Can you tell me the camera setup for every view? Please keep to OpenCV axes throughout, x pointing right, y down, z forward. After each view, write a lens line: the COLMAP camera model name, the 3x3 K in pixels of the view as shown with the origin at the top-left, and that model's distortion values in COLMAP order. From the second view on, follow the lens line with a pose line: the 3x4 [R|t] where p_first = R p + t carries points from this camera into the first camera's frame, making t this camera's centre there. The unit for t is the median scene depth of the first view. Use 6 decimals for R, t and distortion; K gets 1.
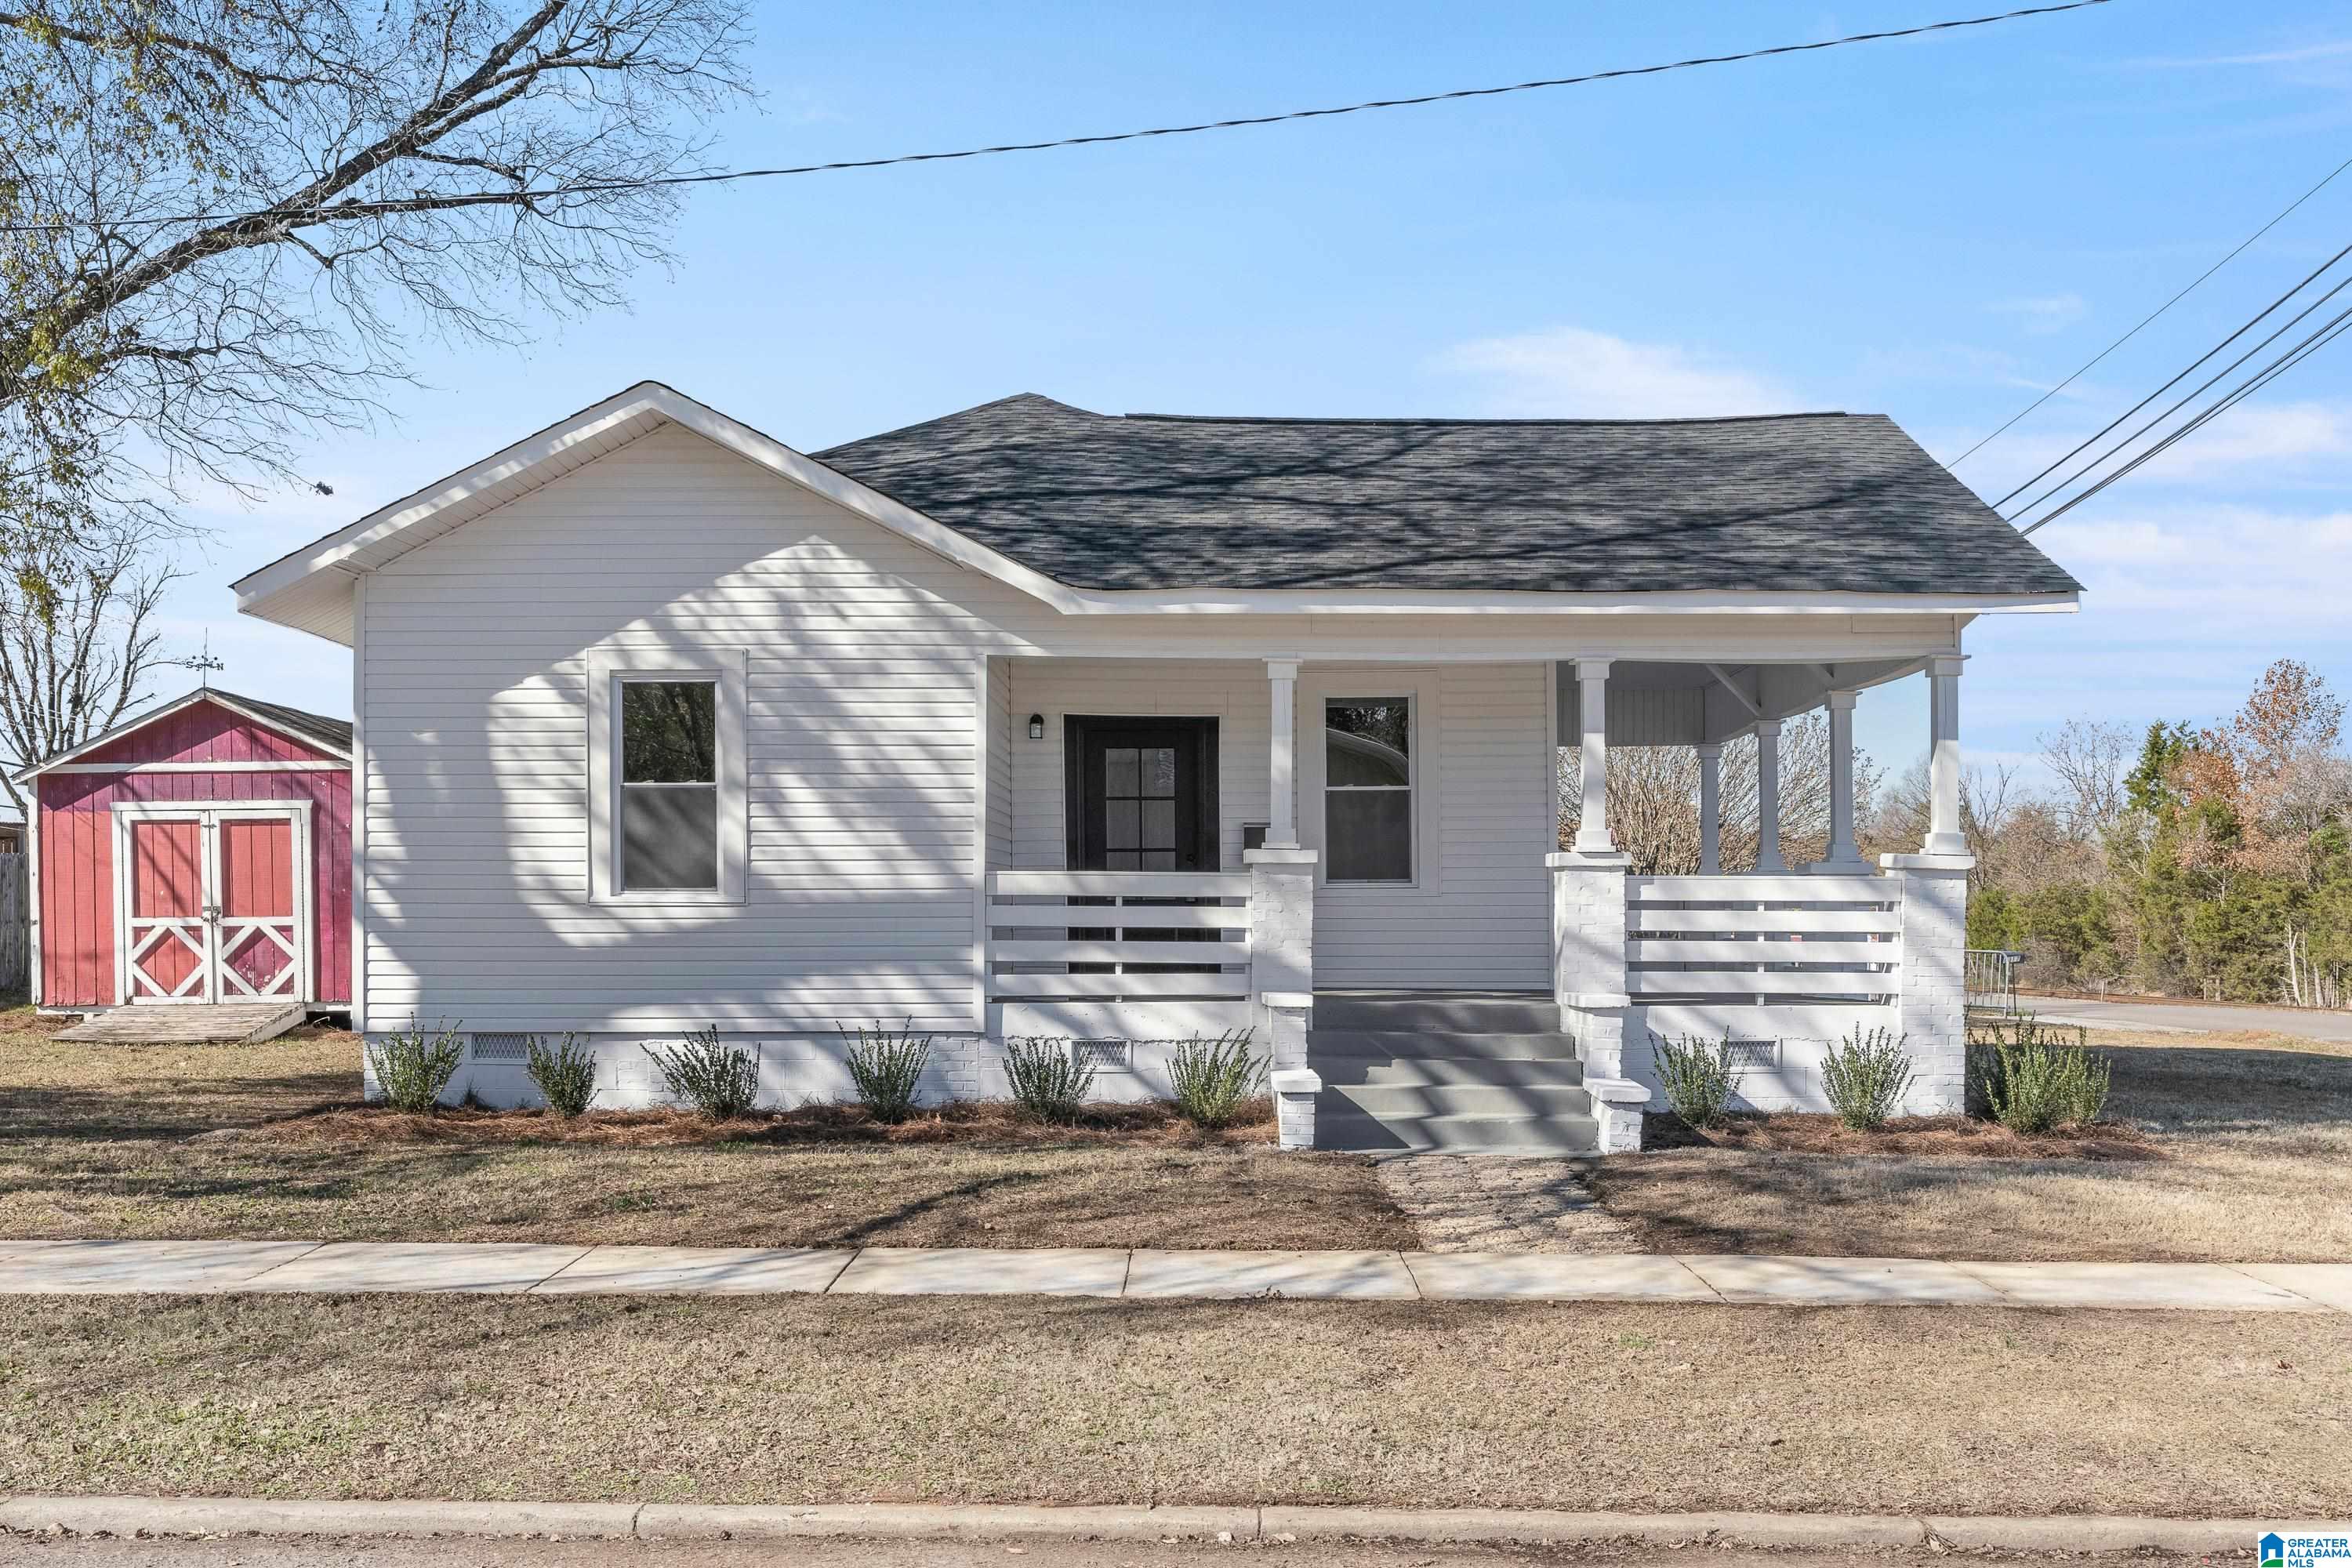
lens RADIAL K [[2145.9, 0, 1176.0], [0, 2145.9, 784.0], [0, 0, 1]] dist [0.014972, -0.000047]
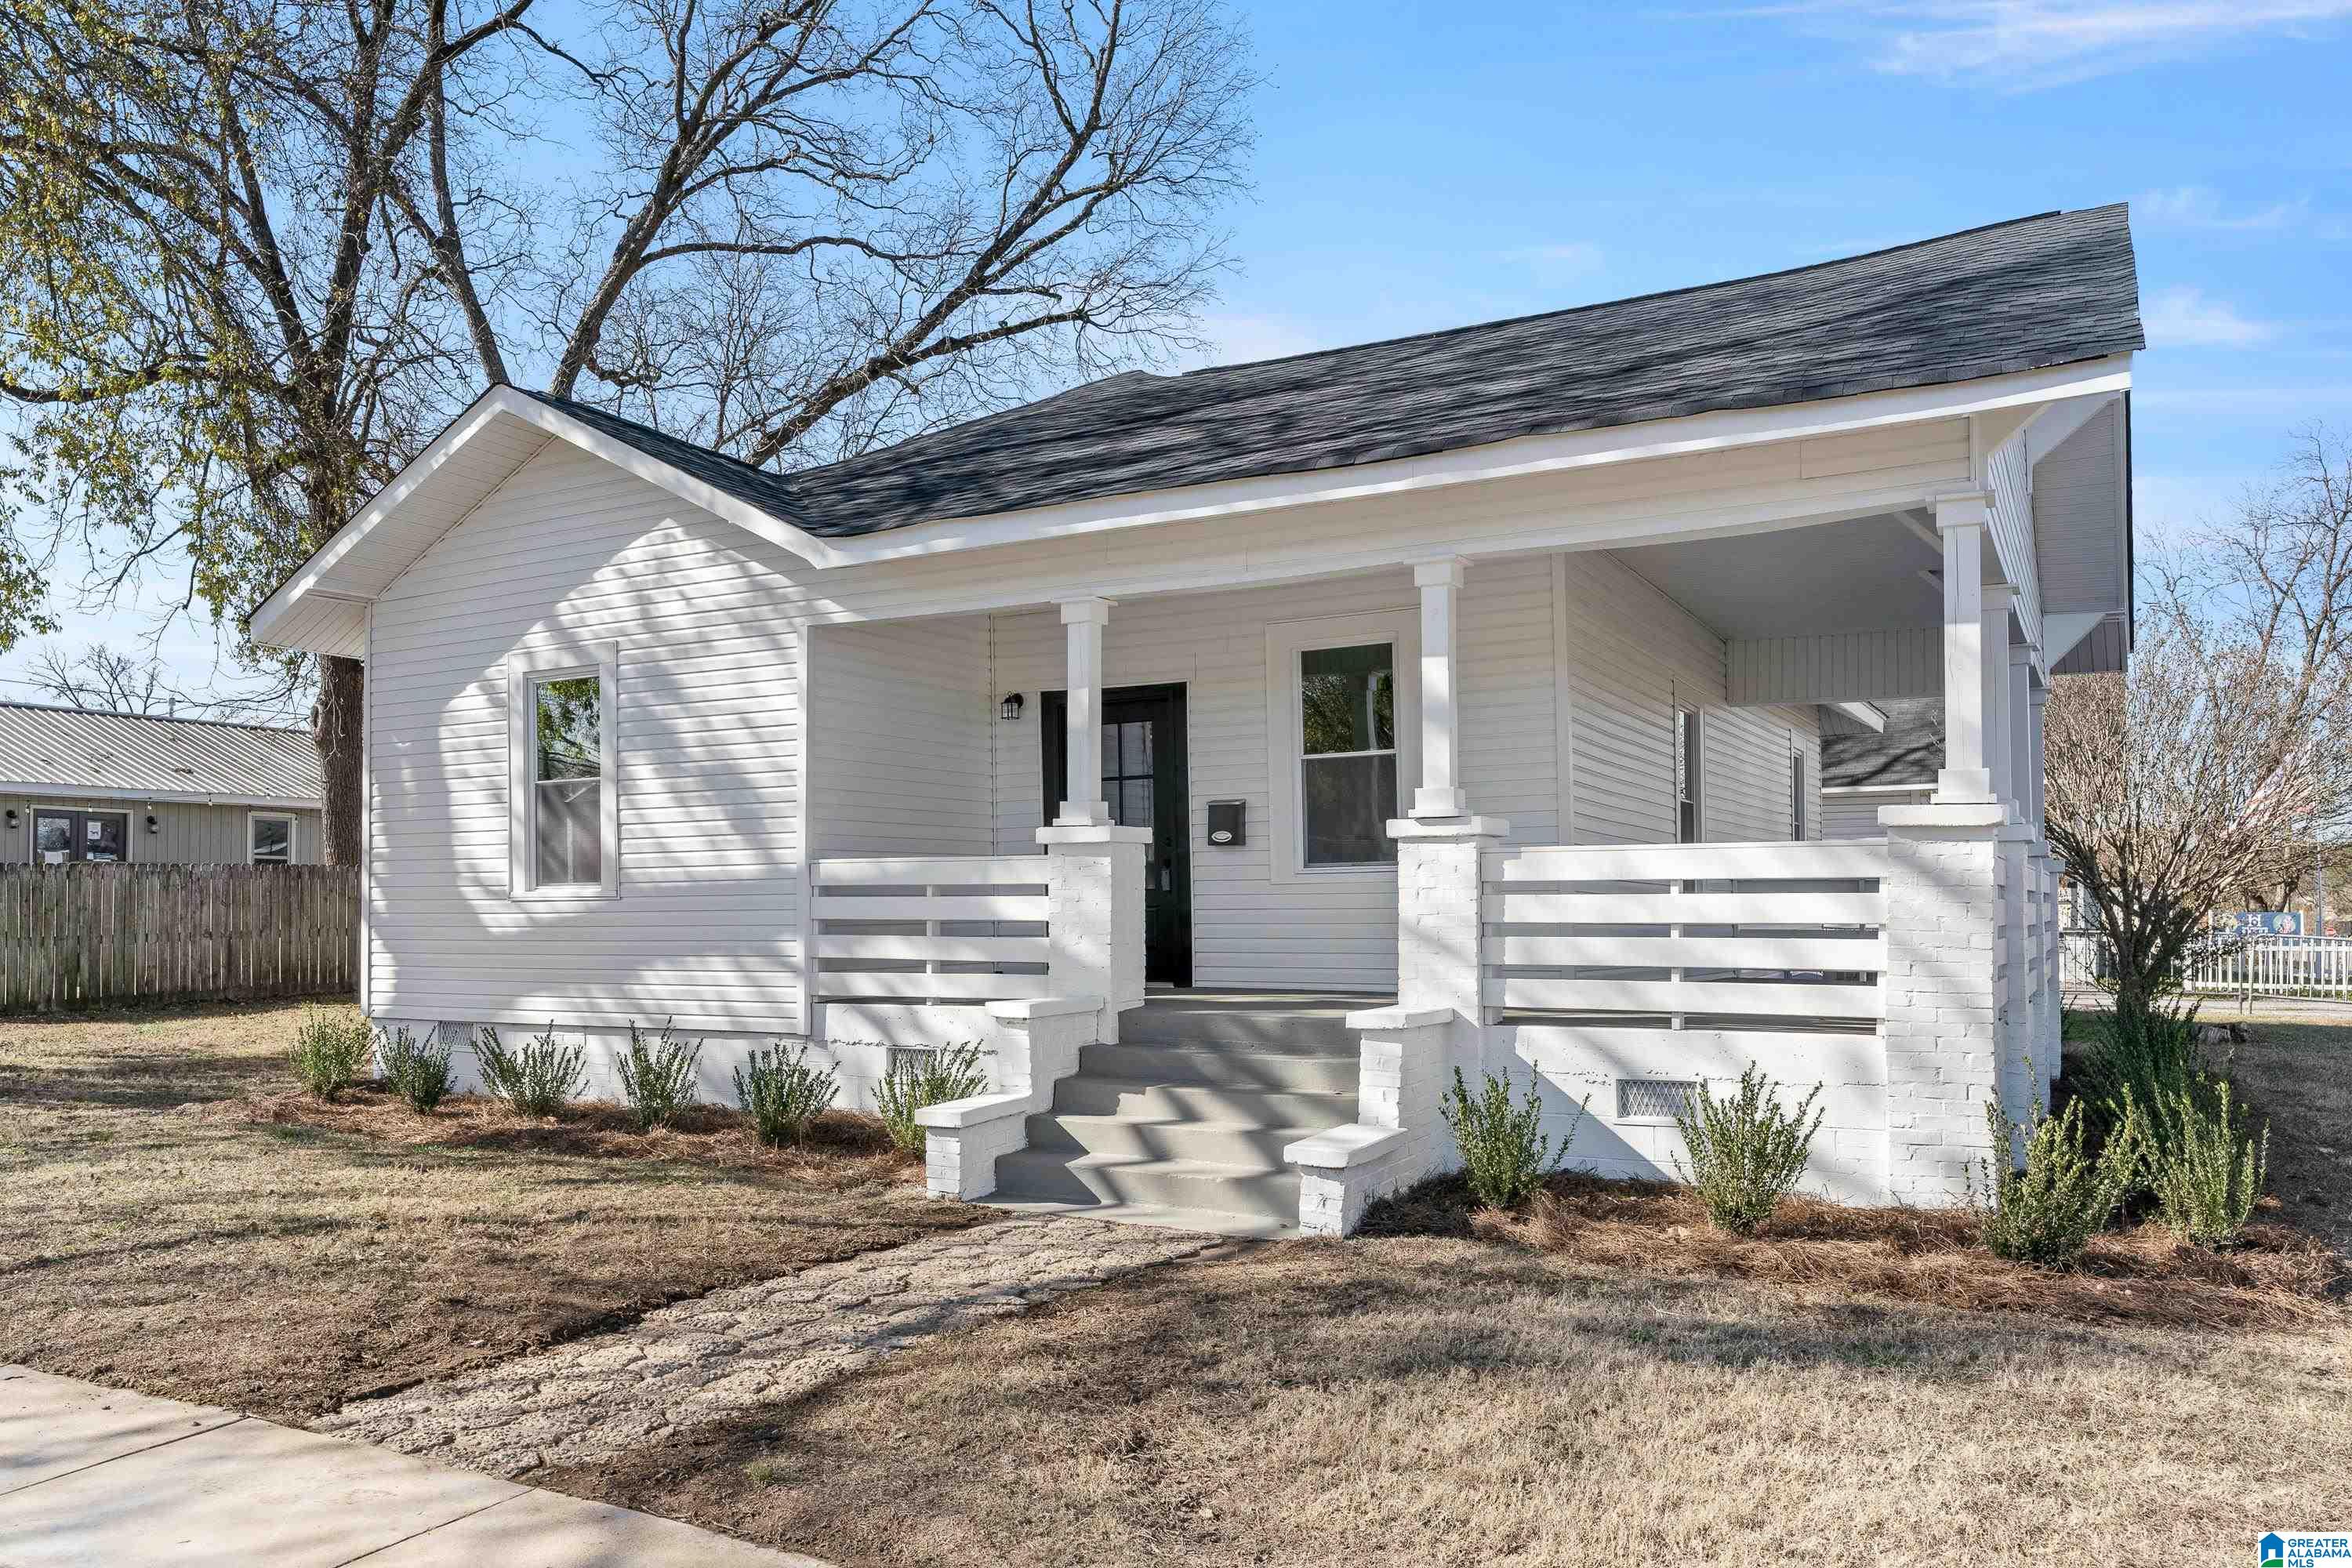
lens RADIAL K [[1703.1, 0, 1085.9], [0, 1703.1, 784.2], [0, 0, 1]] dist [-0.006555, -0.001103]
pose [[0.868550, -0.041695, -0.493844, 0.378646], [0.034982, 0.999127, -0.022833, 0.029331], [0.494365, 0.002556, 0.869251, 0.423648]]
